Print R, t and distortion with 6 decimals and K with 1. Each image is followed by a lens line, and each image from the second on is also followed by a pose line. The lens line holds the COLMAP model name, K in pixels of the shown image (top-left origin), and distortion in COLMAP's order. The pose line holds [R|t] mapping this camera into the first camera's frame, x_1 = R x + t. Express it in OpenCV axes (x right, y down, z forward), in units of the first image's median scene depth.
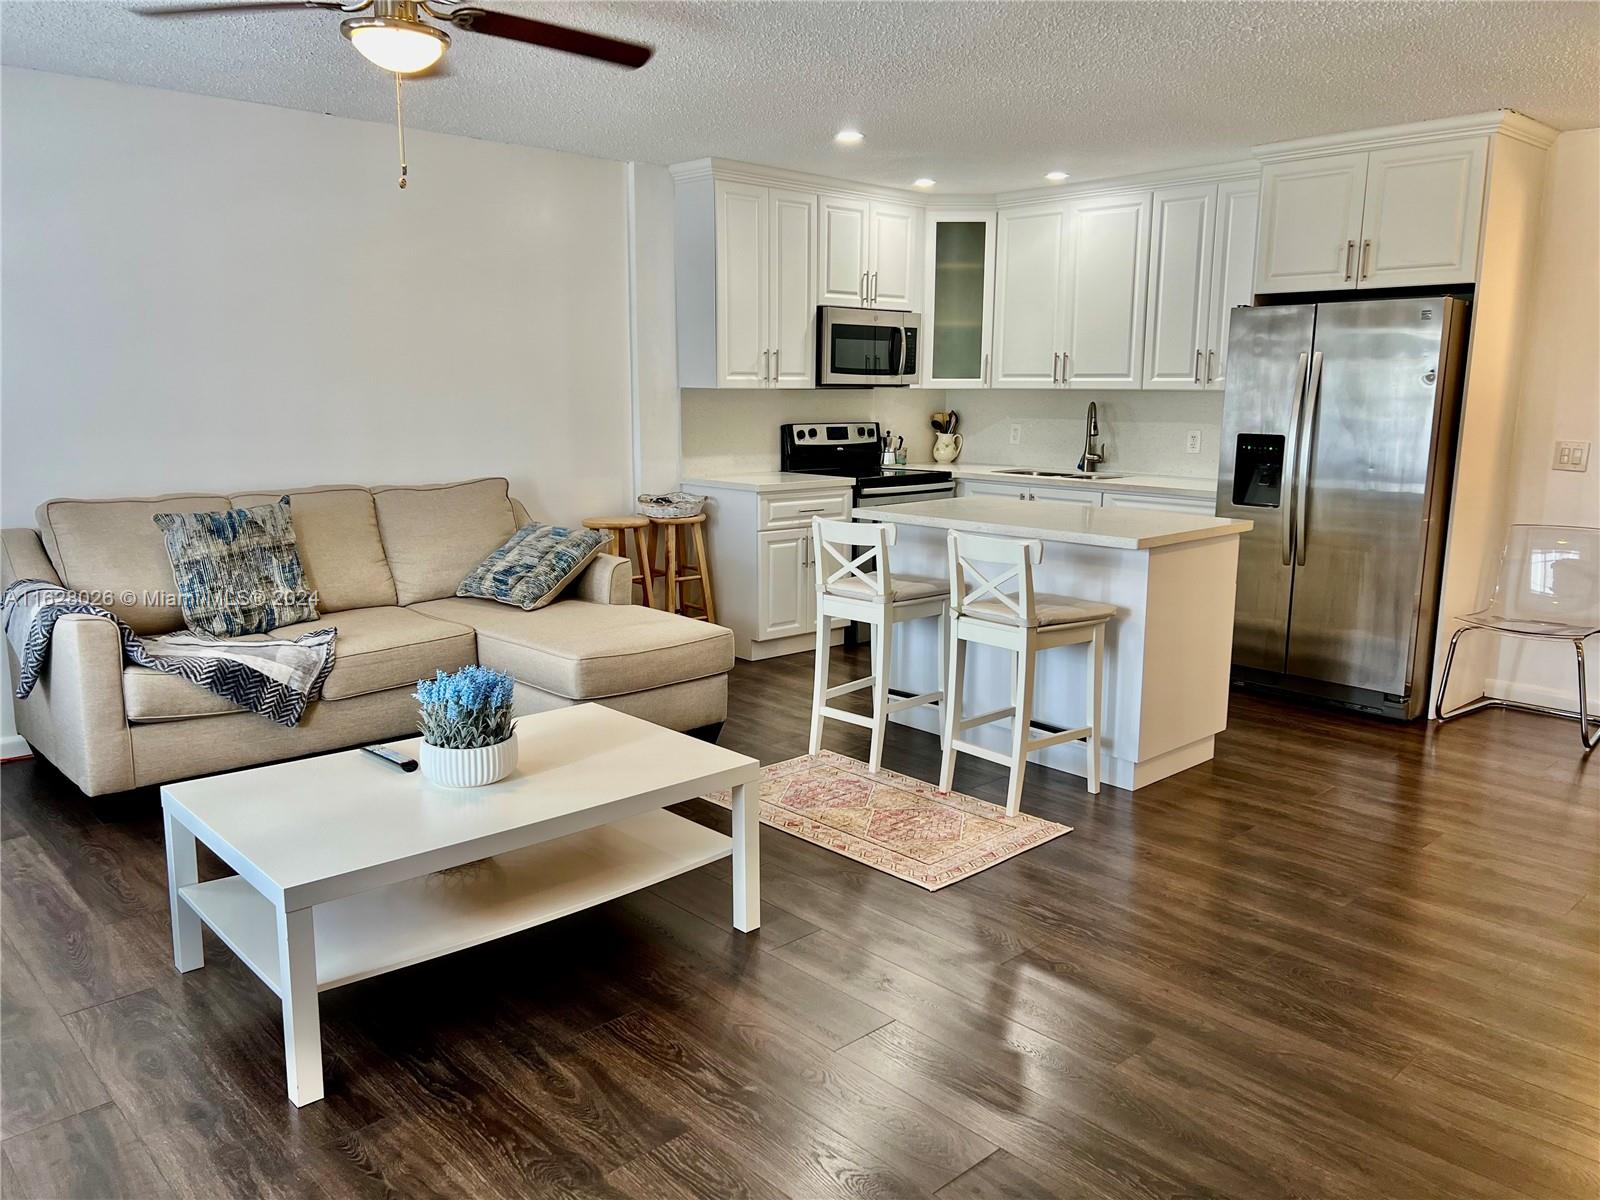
lens RADIAL K [[1197.8, 0, 793.2], [0, 1197.8, 604.2], [0, 0, 1]] dist [0.042122, -0.052209]
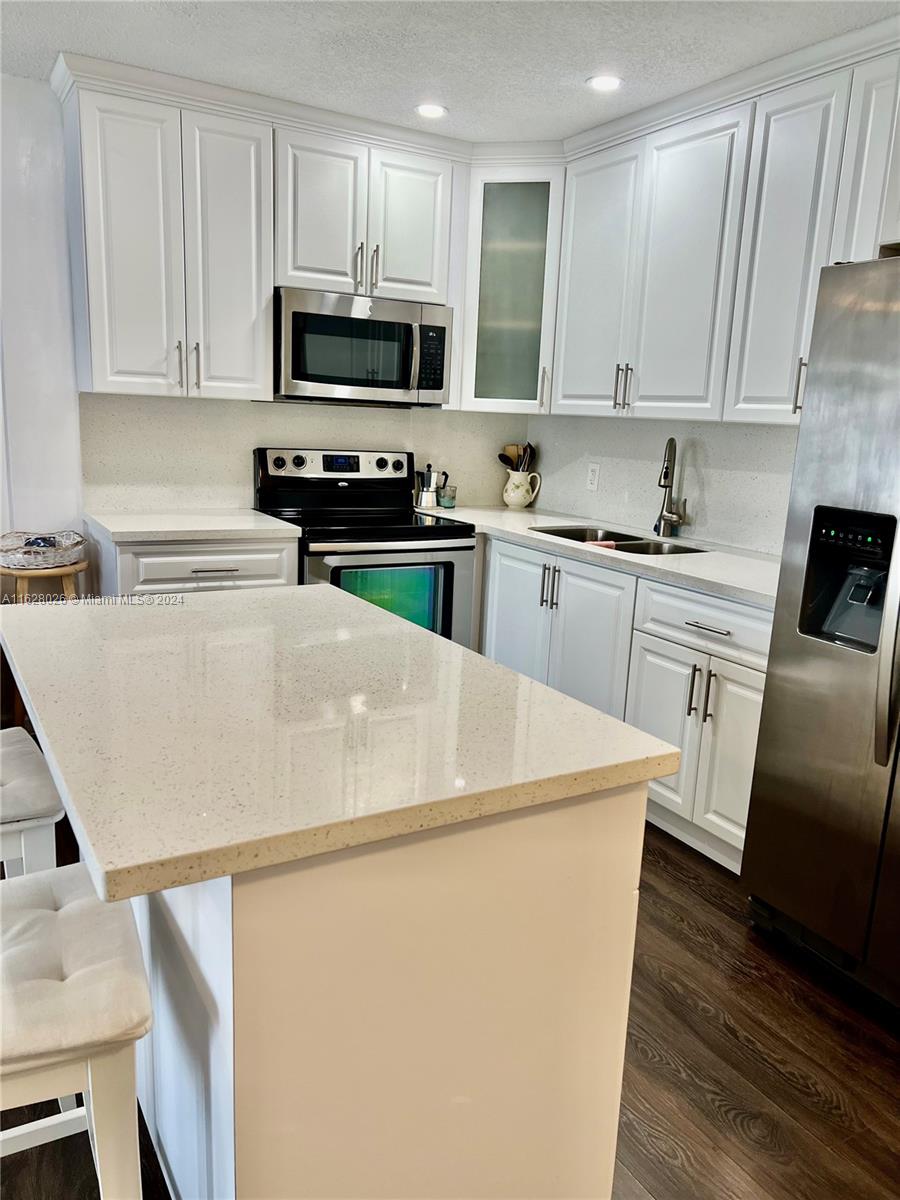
lens RADIAL K [[898.3, 0, 448.7], [0, 898.3, 608.3], [0, 0, 1]] dist [0.042122, -0.052209]
pose [[0.974108, 0.086090, -0.209050, 0.239821], [-0.080421, 0.996129, 0.035488, -0.078095], [0.211296, -0.017758, 0.977261, 0.459621]]
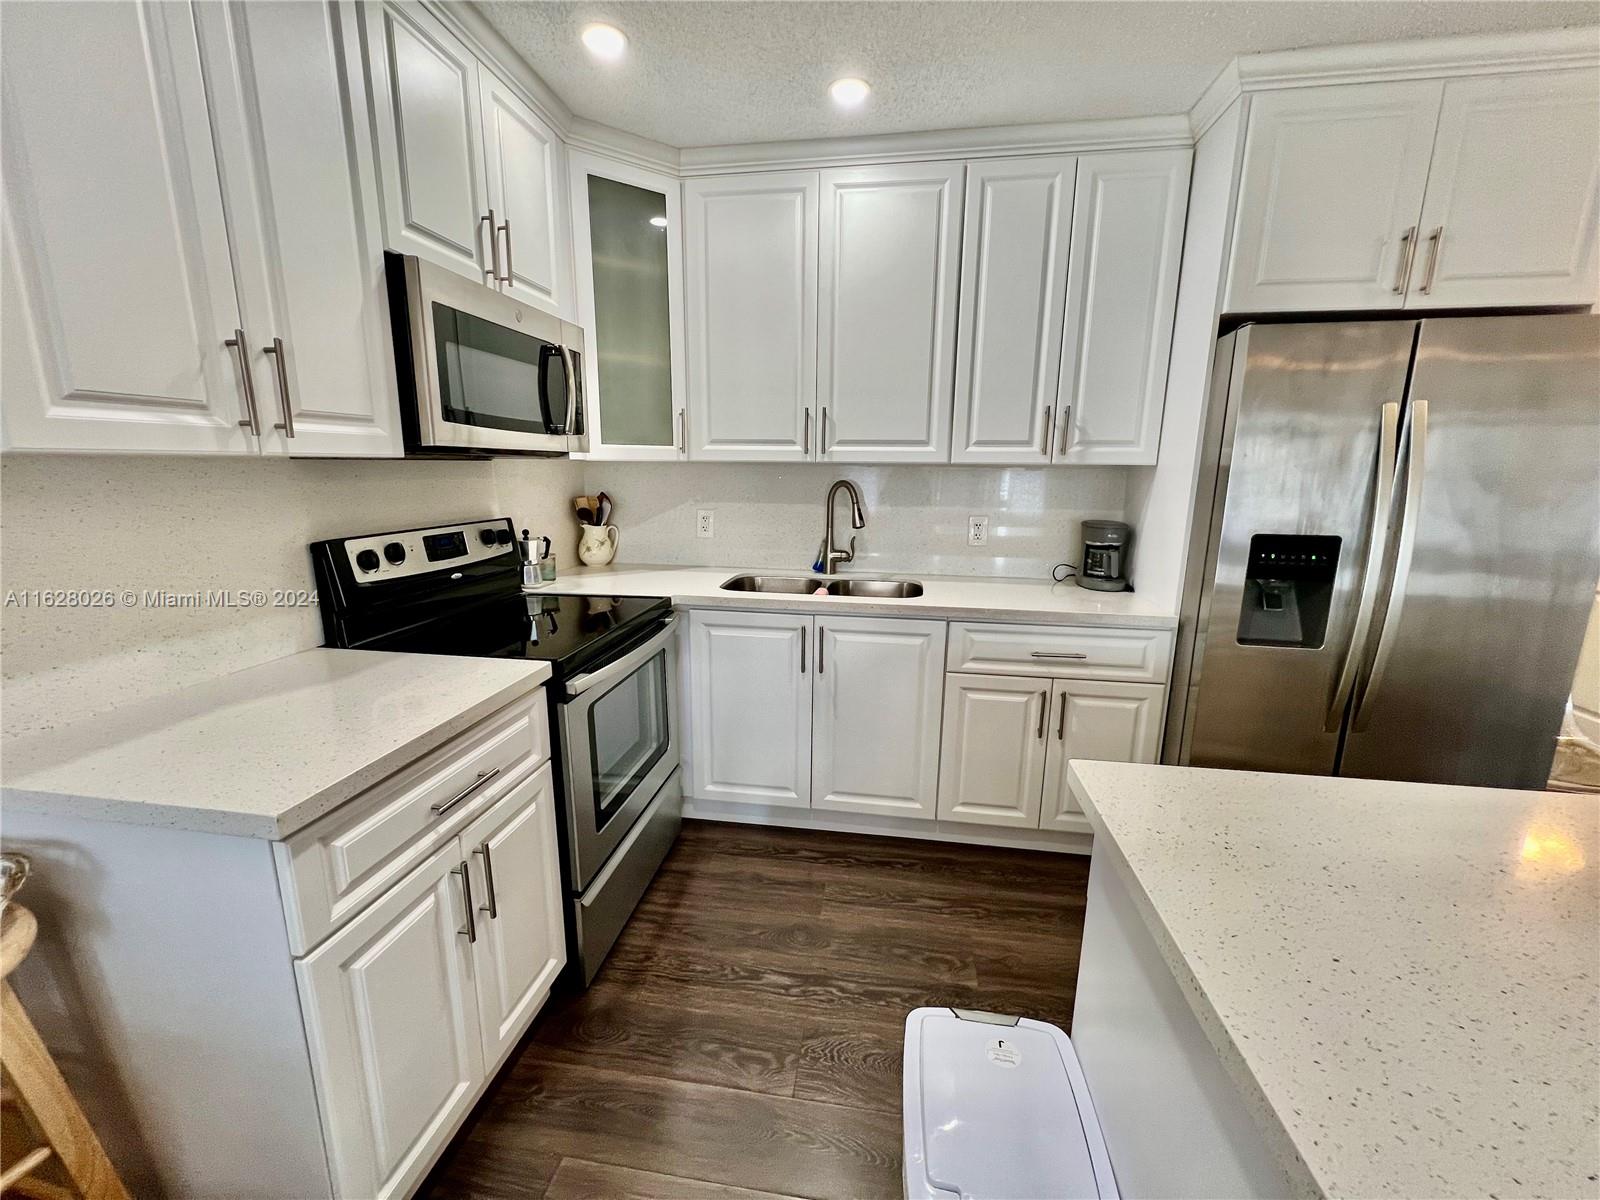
lens RADIAL K [[644.0, 0, 798.7], [0, 644.0, 593.9], [0, 0, 1]] dist [0.003869, -0.000326]
pose [[0.782015, -0.121639, 0.611275, -0.016736], [0.108497, 0.992364, 0.058671, -0.125614], [-0.613744, 0.020440, 0.789241, 0.708948]]
